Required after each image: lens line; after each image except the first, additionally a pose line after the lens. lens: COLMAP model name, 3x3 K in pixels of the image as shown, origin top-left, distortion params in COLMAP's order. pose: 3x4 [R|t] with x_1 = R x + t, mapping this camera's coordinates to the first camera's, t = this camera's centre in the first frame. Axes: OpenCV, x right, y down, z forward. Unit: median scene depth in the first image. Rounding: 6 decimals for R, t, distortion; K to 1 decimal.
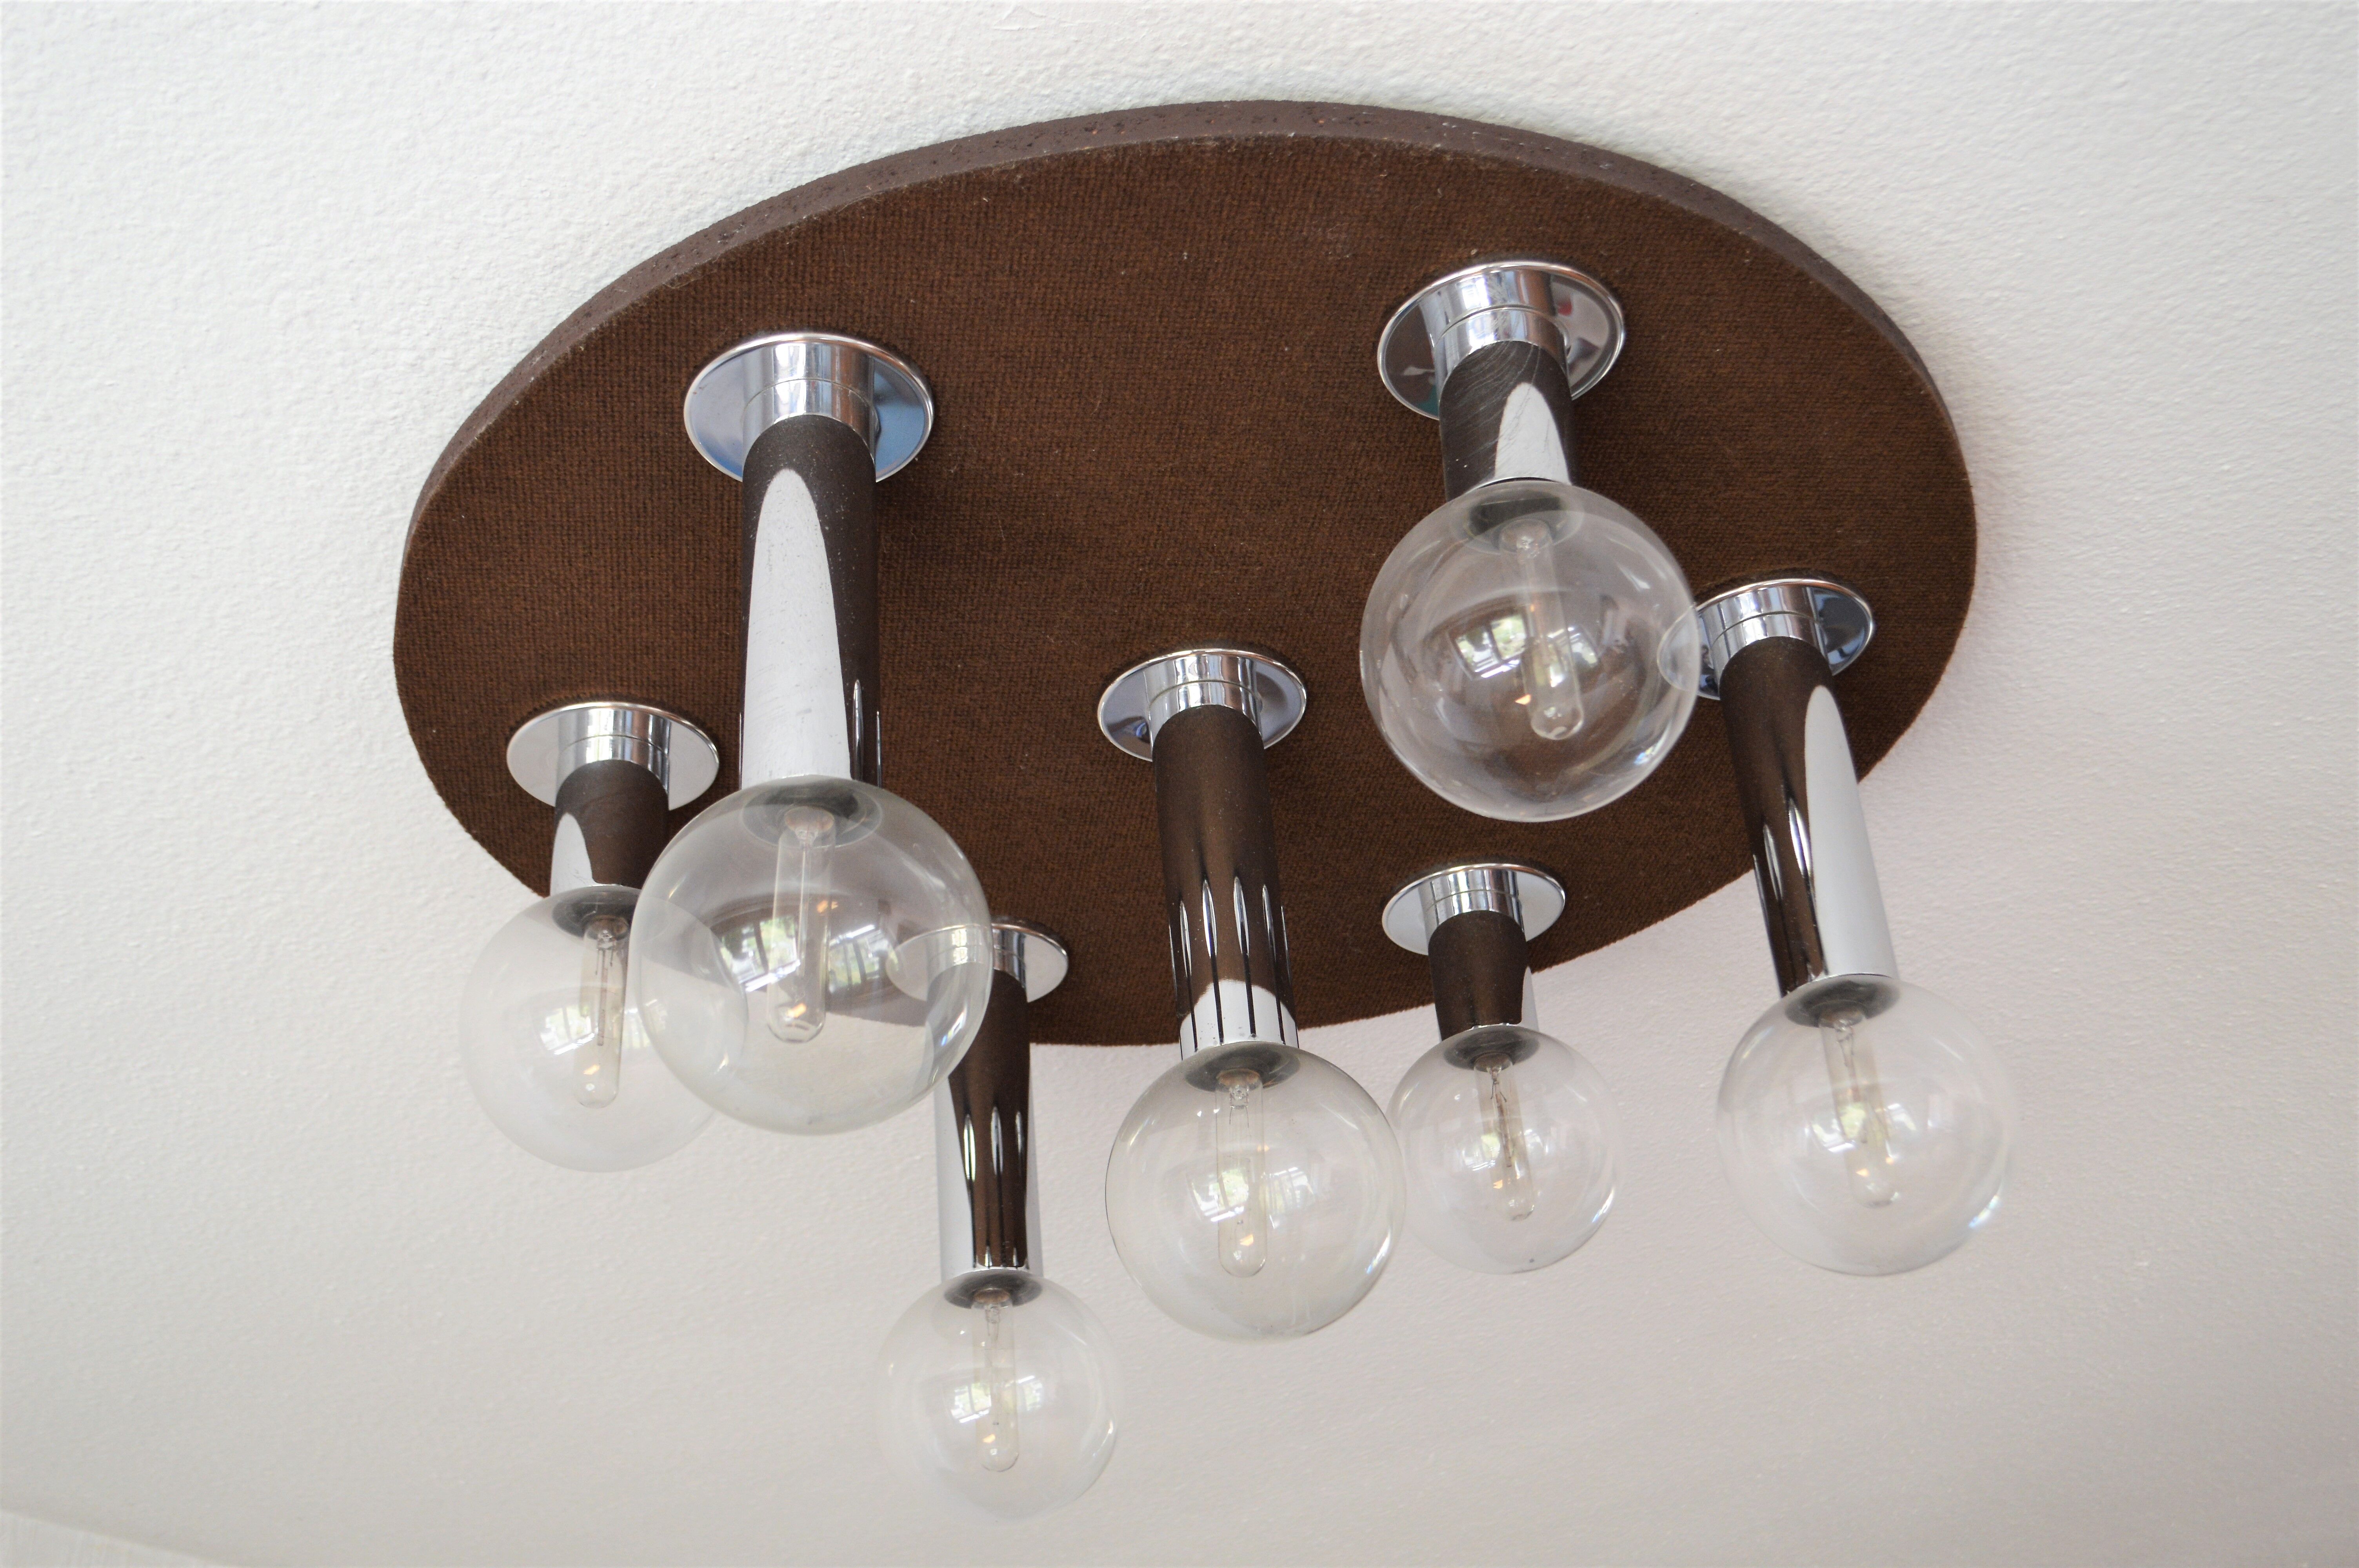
lens RADIAL K [[2801.4, 0, 1179.5], [0, 2801.4, 784.0], [0, 0, 1]] dist [-0.021244, -0.049636]
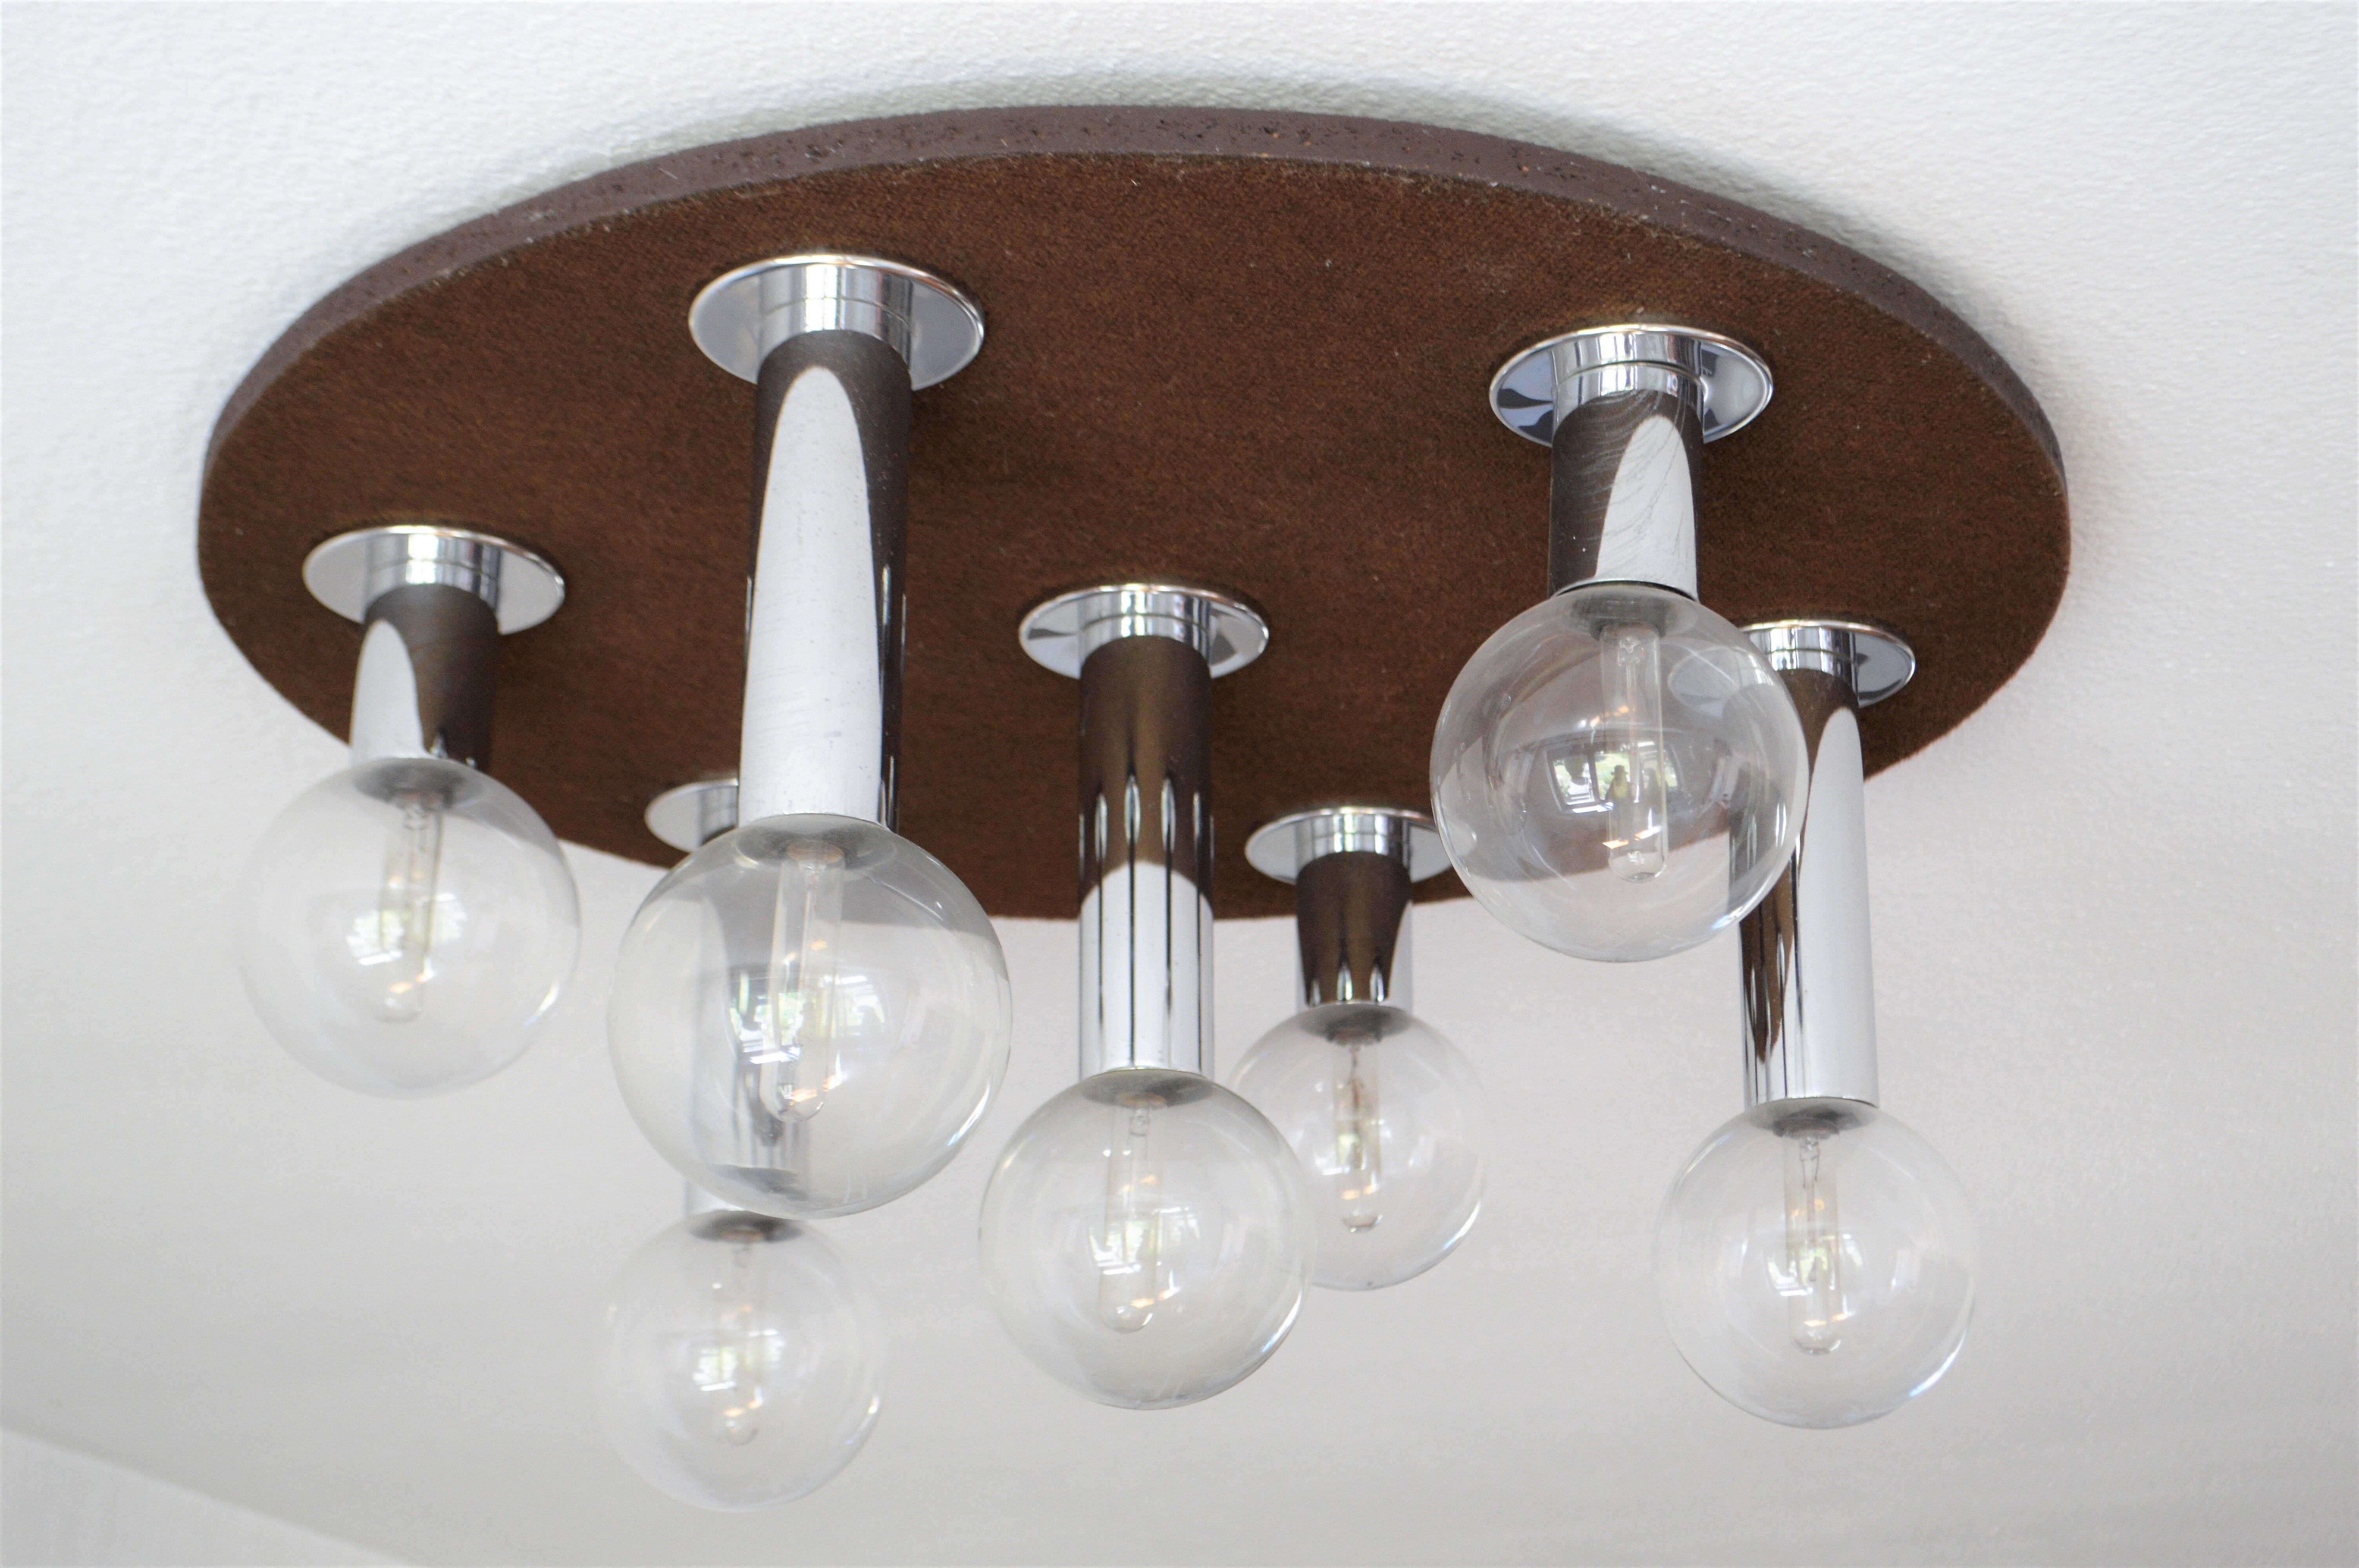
lens RADIAL K [[4026.3, 0, 1179.5], [0, 4026.3, 784.0], [0, 0, 1]] dist [0.007986, 0.044890]
pose [[0.970197, 0.154703, 0.186505, -0.244489], [-0.184607, 0.970458, 0.155346, -0.211816], [-0.156962, -0.185146, 0.970095, -0.230024]]
